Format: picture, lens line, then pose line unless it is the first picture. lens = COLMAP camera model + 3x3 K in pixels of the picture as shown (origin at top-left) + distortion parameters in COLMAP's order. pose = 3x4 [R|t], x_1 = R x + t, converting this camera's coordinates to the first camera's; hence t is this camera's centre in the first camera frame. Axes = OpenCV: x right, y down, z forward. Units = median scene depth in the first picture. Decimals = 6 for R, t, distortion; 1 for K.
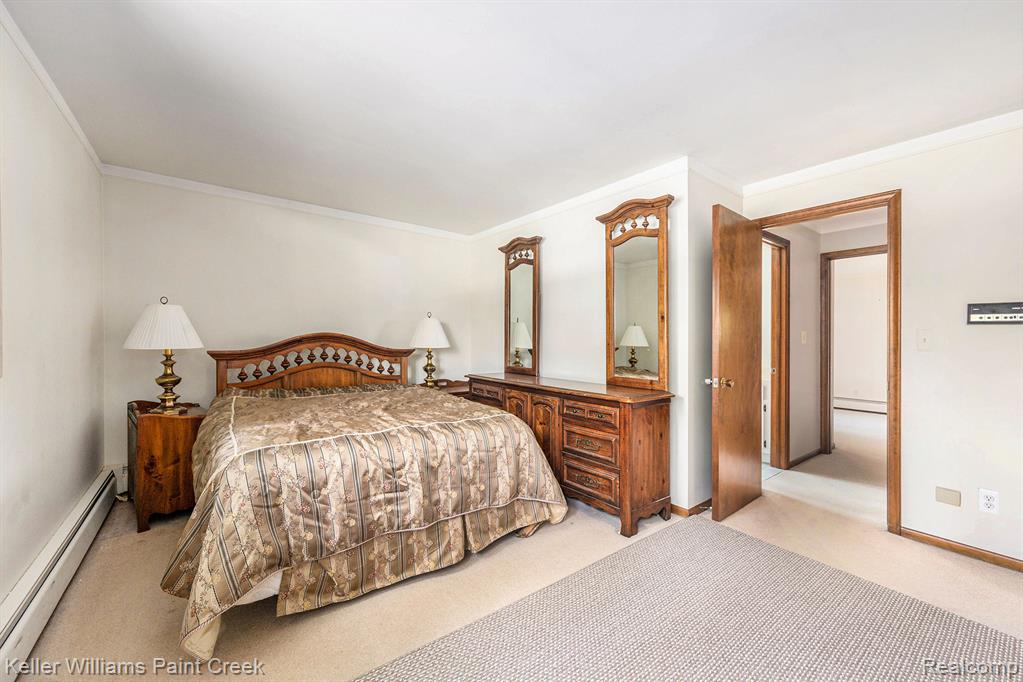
lens RADIAL K [[401.4, 0, 508.0], [0, 401.4, 345.0], [0, 0, 1]] dist [-0.002918, 0.000002]
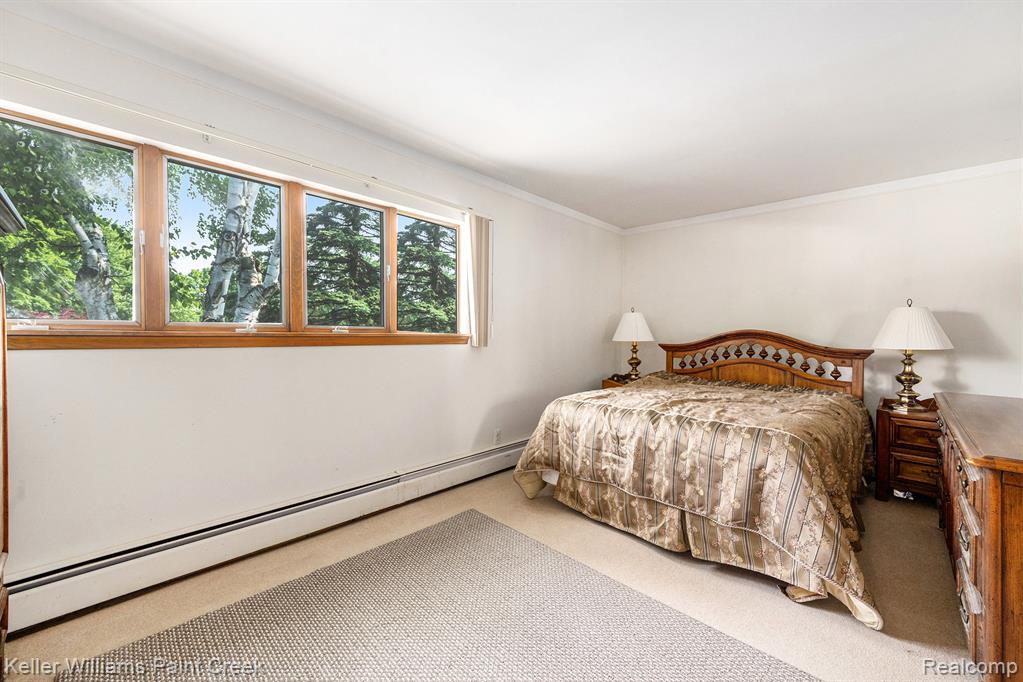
lens RADIAL K [[401.4, 0, 508.5], [0, 401.4, 334.7], [0, 0, 1]] dist [-0.002918, 0.000002]
pose [[0.152605, 0.003233, -0.988282, 0.792656], [-0.023050, 0.999734, -0.000289, -0.004950], [0.988018, 0.022824, 0.152639, 0.396229]]
